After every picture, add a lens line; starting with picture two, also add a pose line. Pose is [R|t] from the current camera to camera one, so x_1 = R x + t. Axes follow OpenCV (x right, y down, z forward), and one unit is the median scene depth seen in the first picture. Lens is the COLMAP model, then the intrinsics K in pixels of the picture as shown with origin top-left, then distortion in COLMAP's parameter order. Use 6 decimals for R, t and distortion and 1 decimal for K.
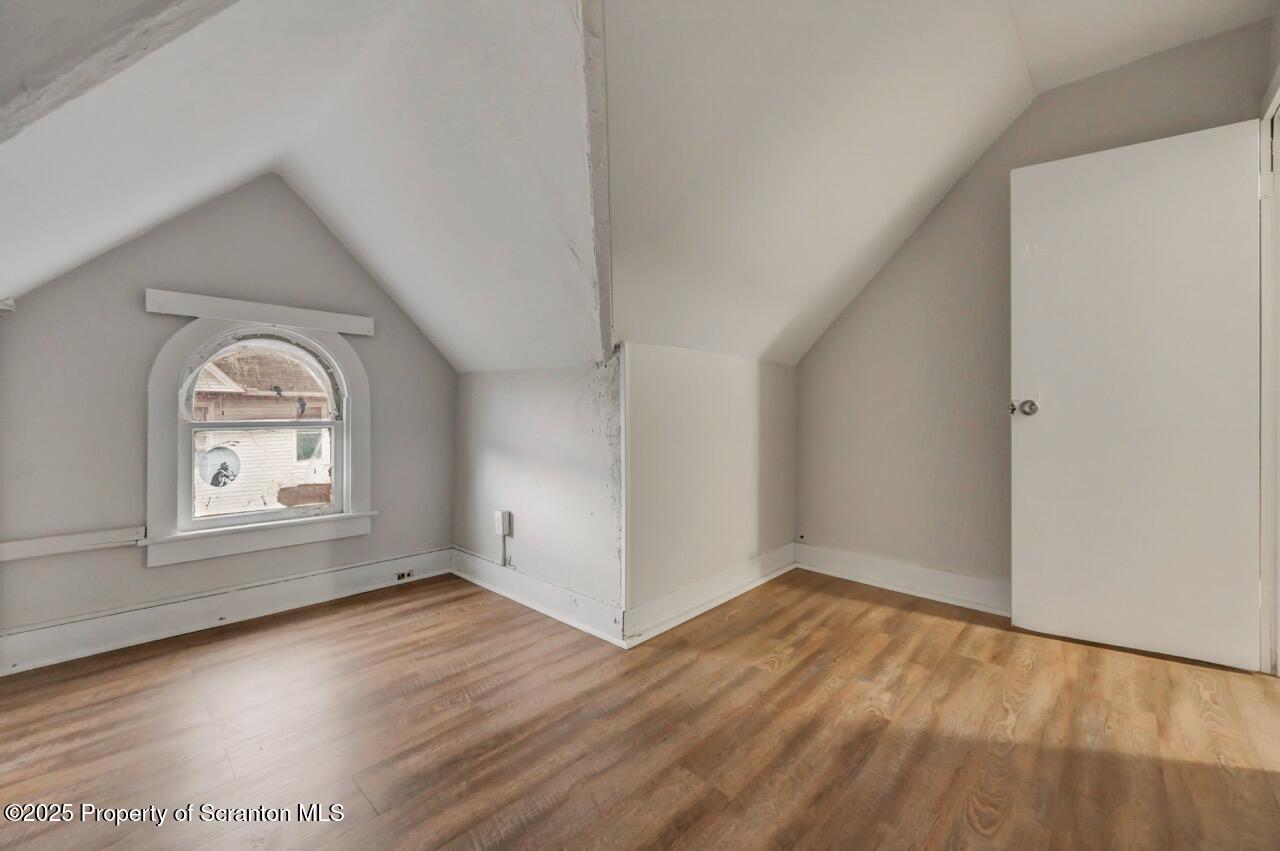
lens RADIAL K [[510.9, 0, 640.0], [0, 510.9, 425.5], [0, 0, 1]] dist [-0.002696, 0.000000]
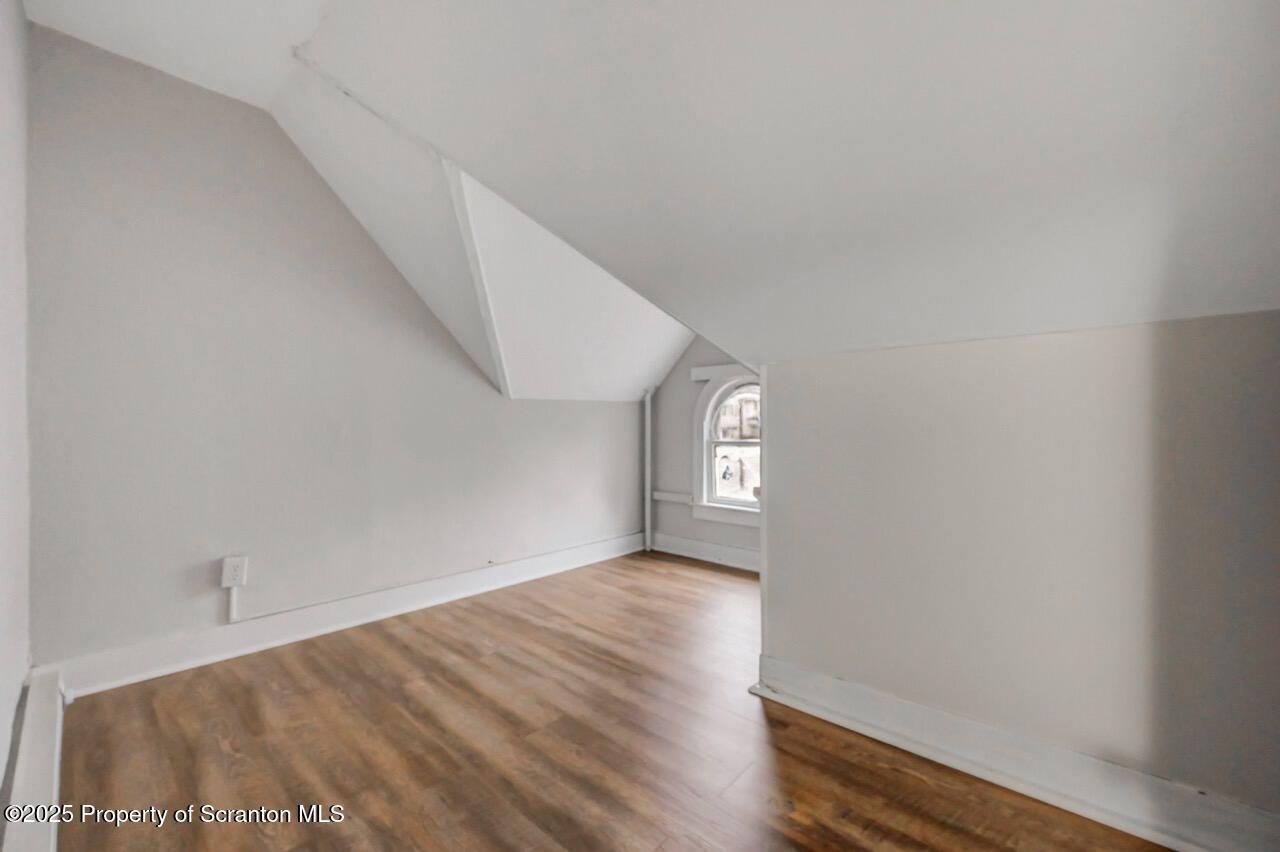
lens RADIAL K [[514.6, 0, 642.9], [0, 514.6, 430.1], [0, 0, 1]] dist [-0.000999, 0.000750]
pose [[0.024433, 0.002919, -0.999697, 0.908602], [-0.020076, 0.999796, 0.002428, -0.043304], [0.999500, 0.020011, 0.024487, 0.757426]]
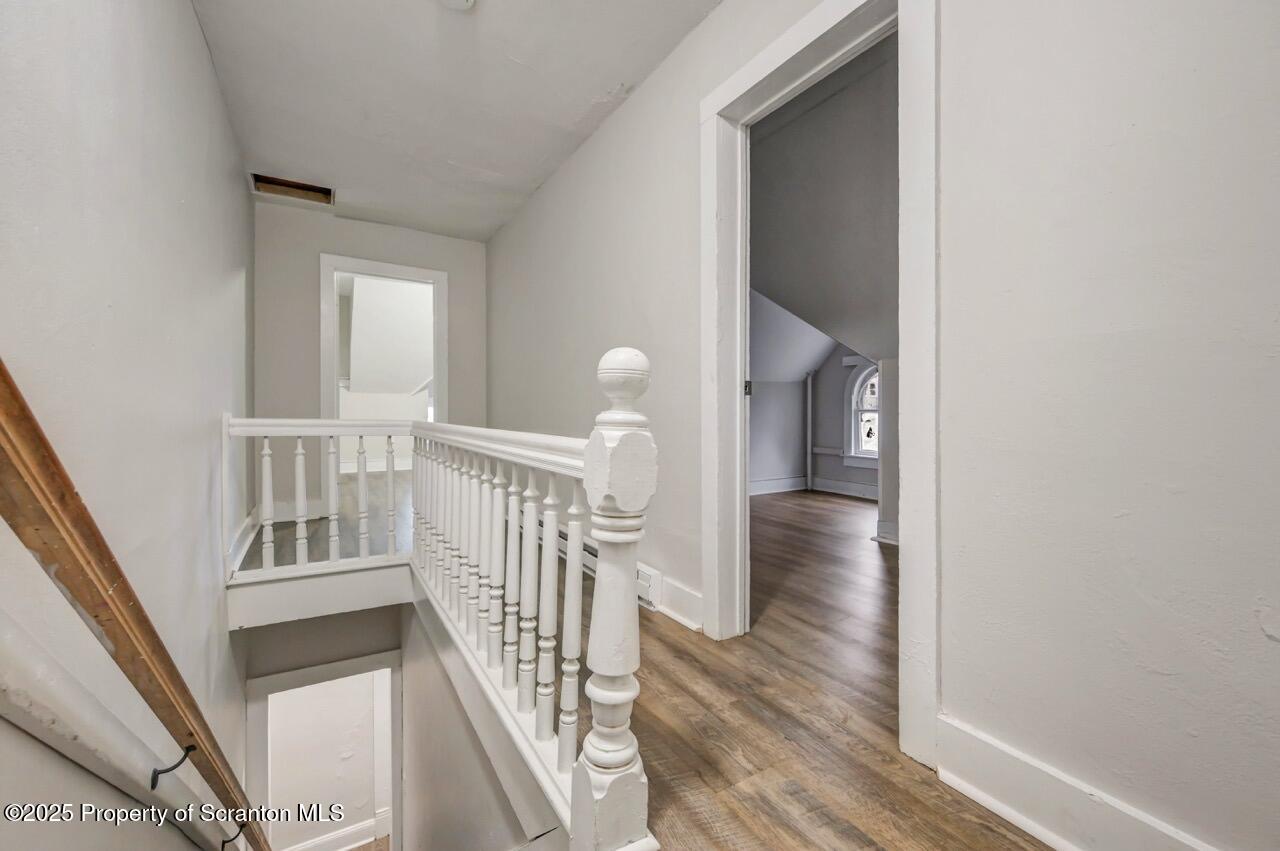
lens RADIAL K [[520.2, 0, 642.7], [0, 520.2, 422.8], [0, 0, 1]] dist [-0.000466, 0.000126]
pose [[-0.265977, 0.005728, -0.963962, 1.817062], [-0.019127, 0.999754, 0.011218, 0.052685], [0.963790, 0.021422, -0.265802, 0.709925]]
